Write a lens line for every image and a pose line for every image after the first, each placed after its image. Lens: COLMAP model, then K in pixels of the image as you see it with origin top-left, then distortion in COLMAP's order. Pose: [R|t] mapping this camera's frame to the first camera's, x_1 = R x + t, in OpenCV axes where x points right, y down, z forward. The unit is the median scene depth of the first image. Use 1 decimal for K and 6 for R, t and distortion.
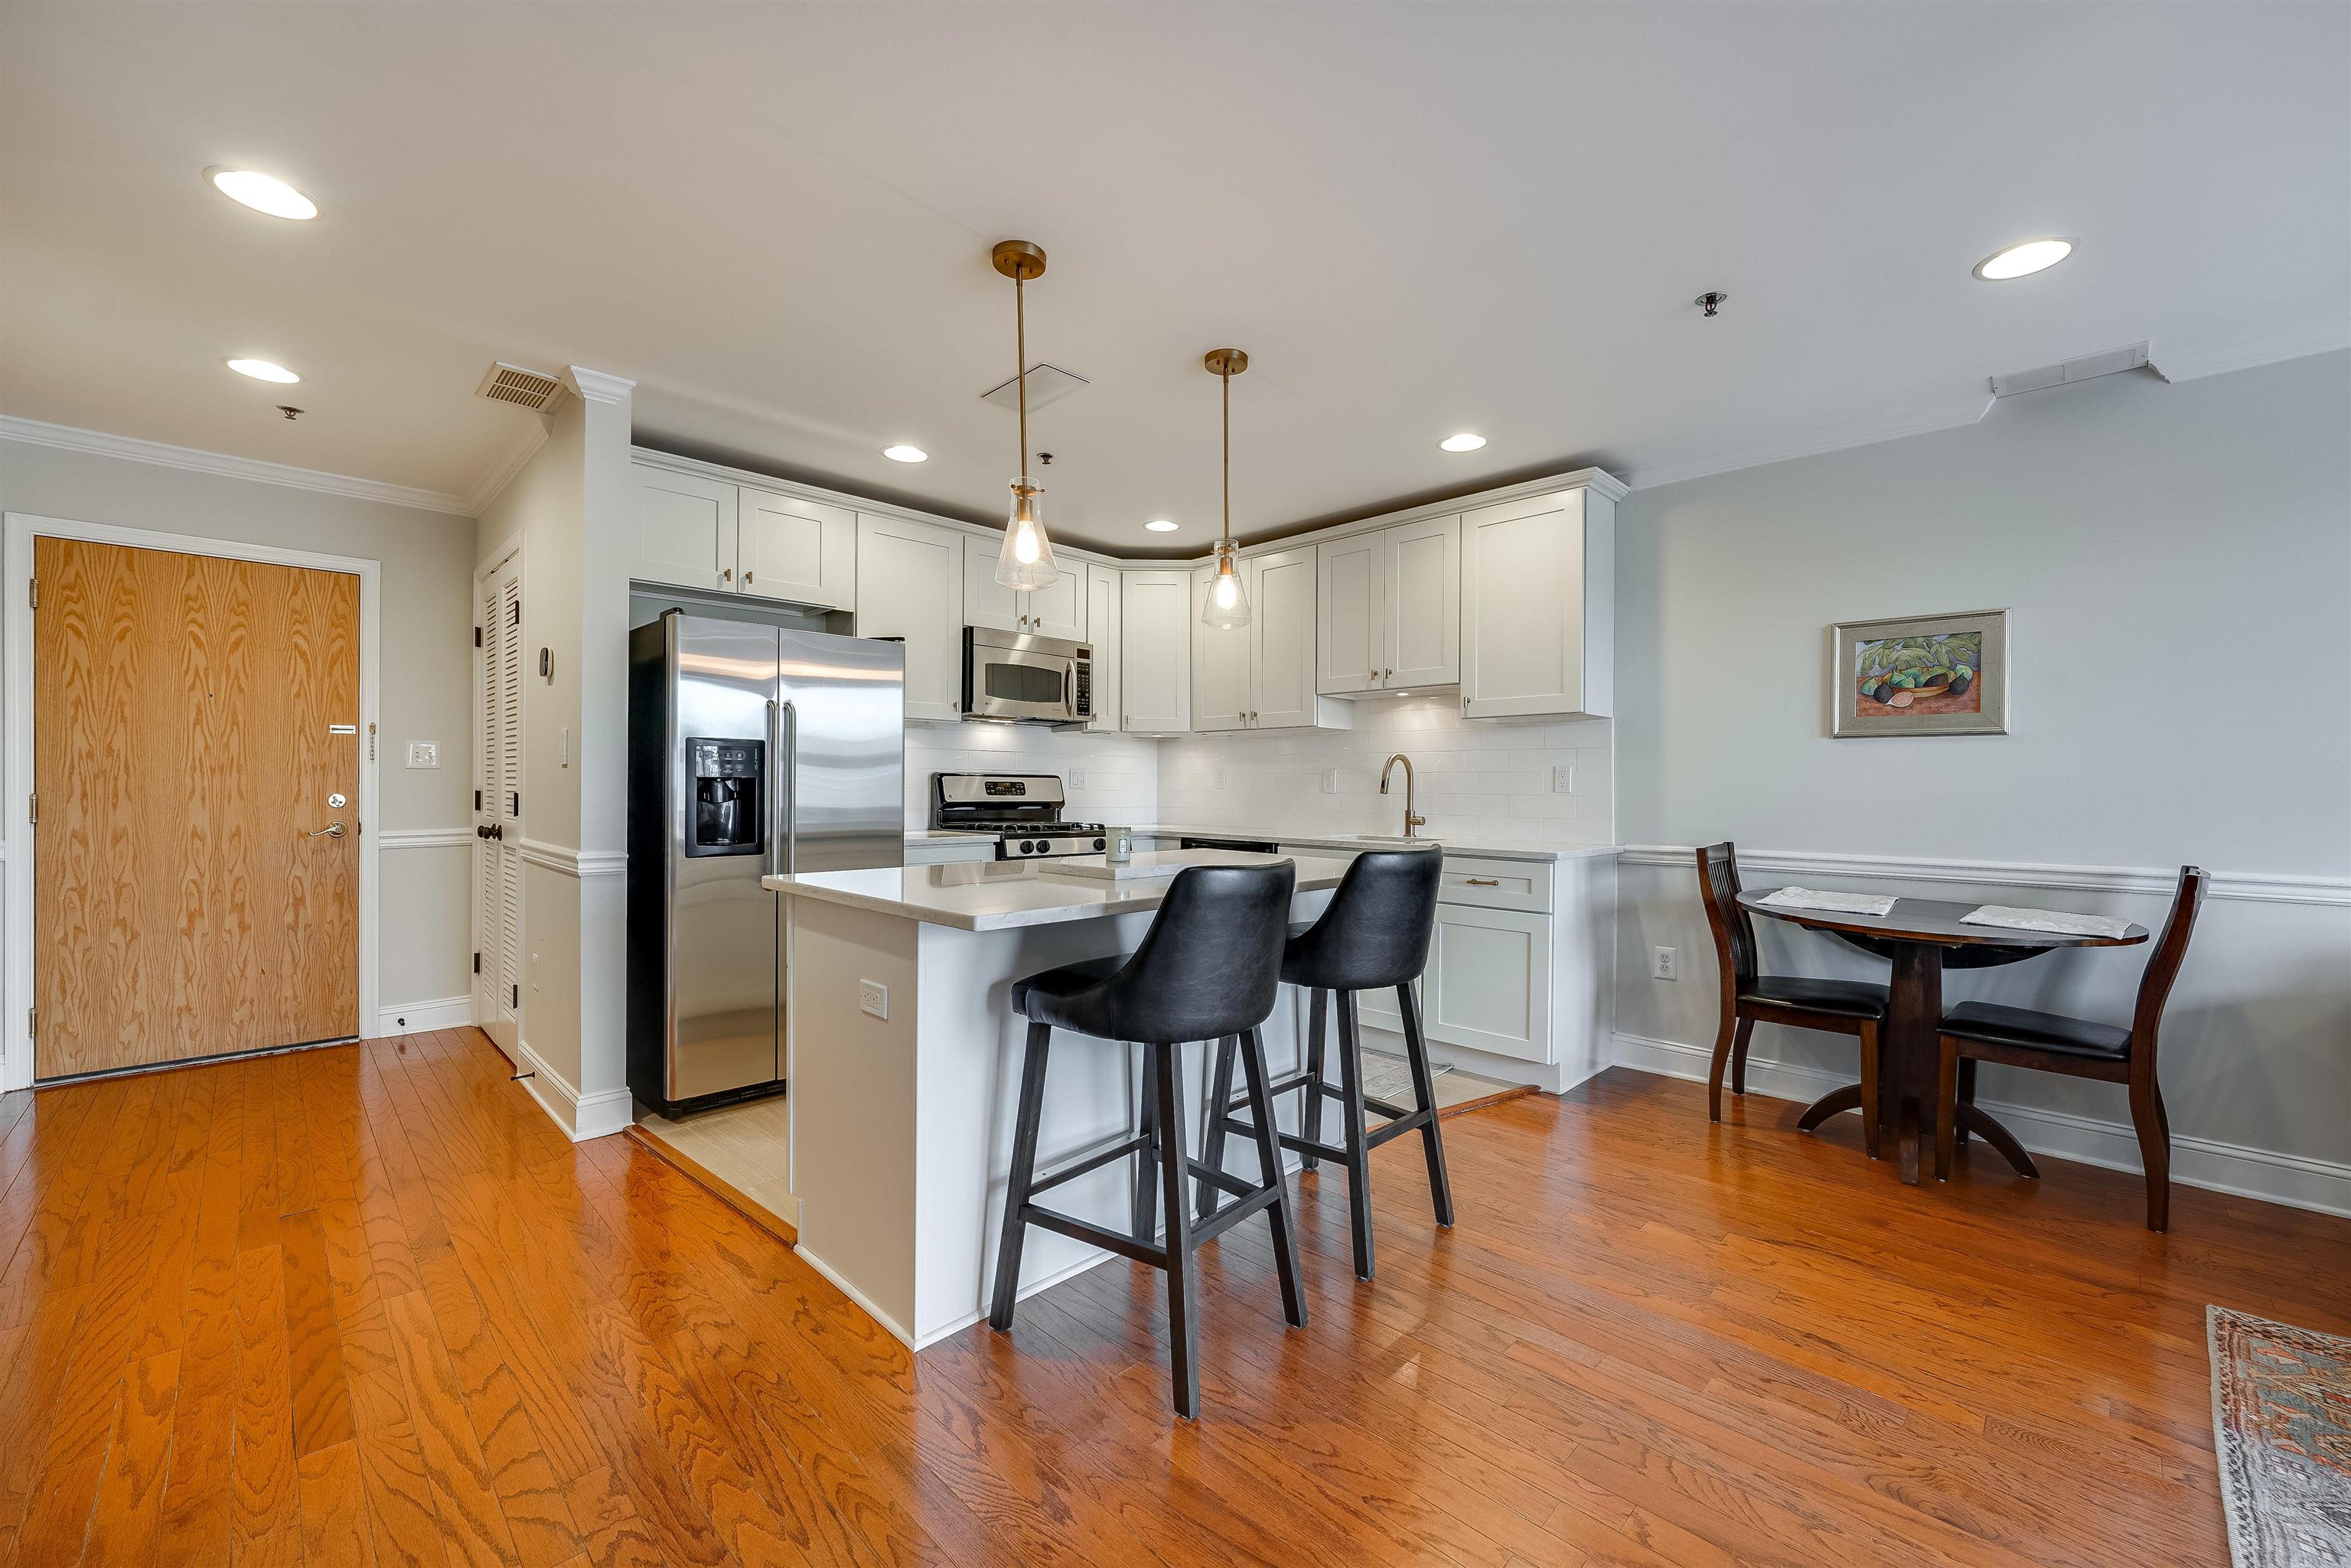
lens RADIAL K [[953.0, 0, 1186.7], [0, 953.0, 792.5], [0, 0, 1]] dist [-0.008901, 0.001456]
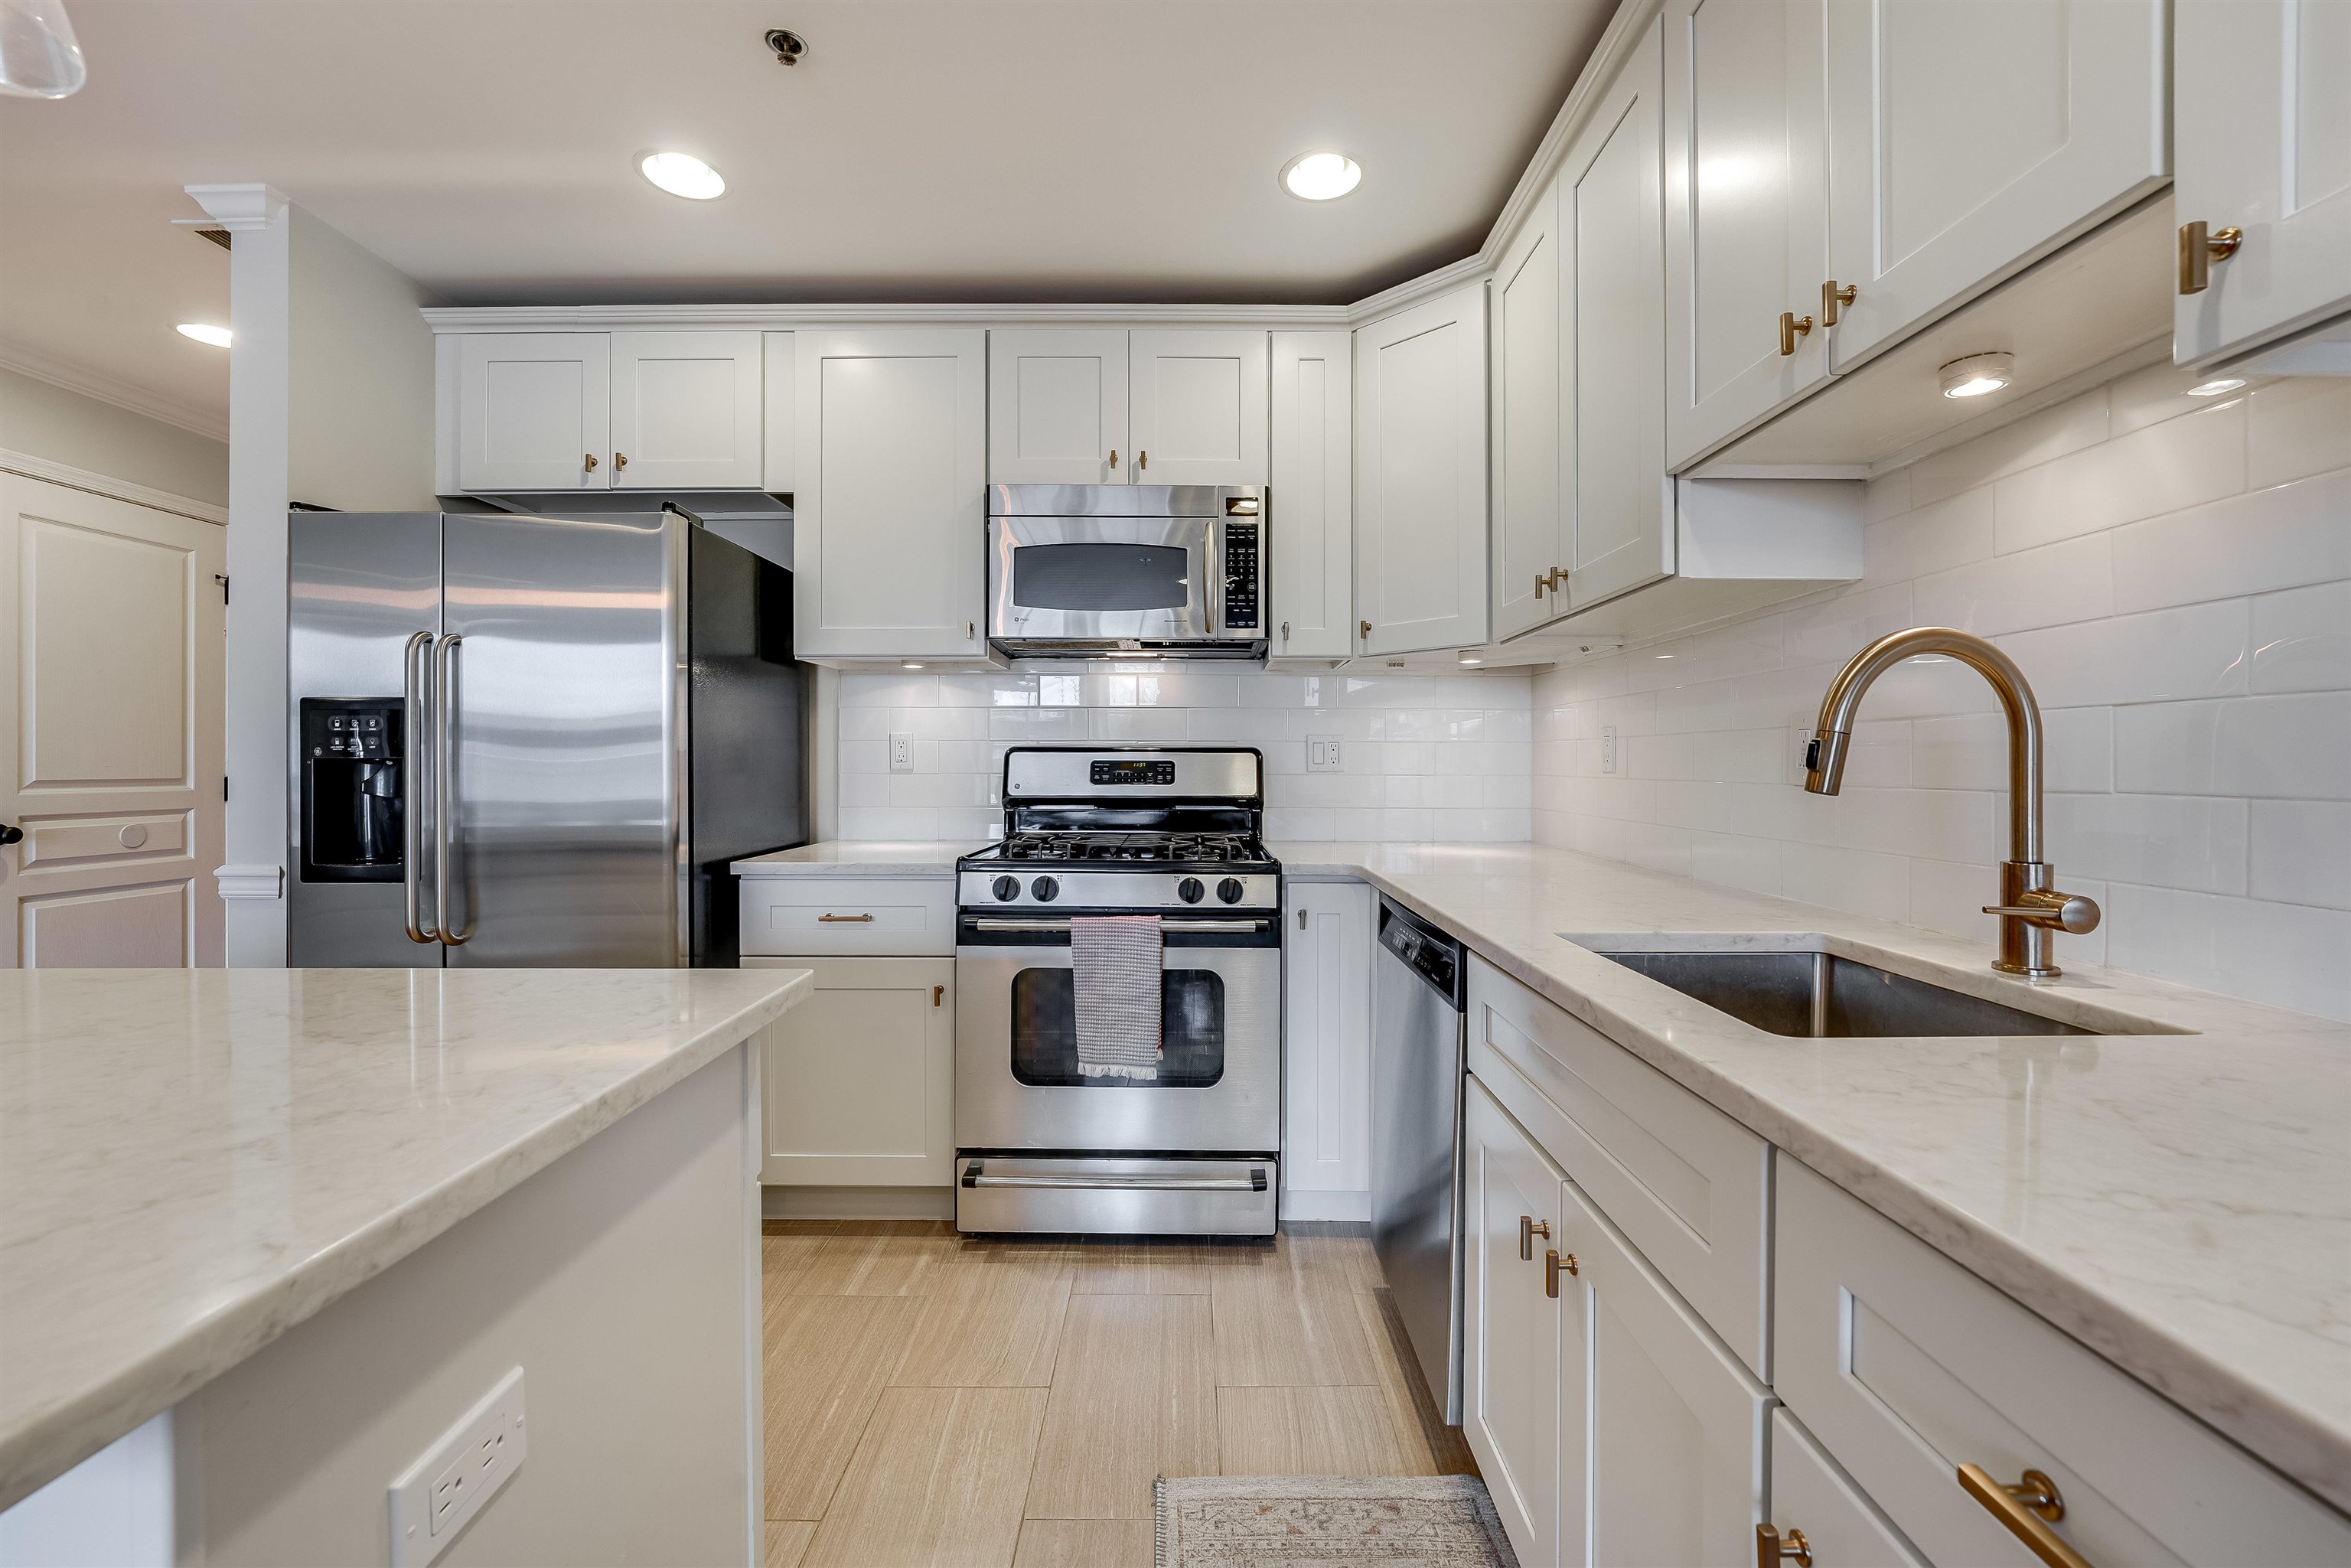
lens RADIAL K [[981.9, 0, 1172.0], [0, 981.9, 763.8], [0, 0, 1]] dist [-0.012670, 0.002892]
pose [[0.698956, -0.007617, -0.715124, 0.316246], [-0.000778, 0.999935, -0.011411, -0.004135], [0.715165, 0.008532, 0.698904, 0.820711]]
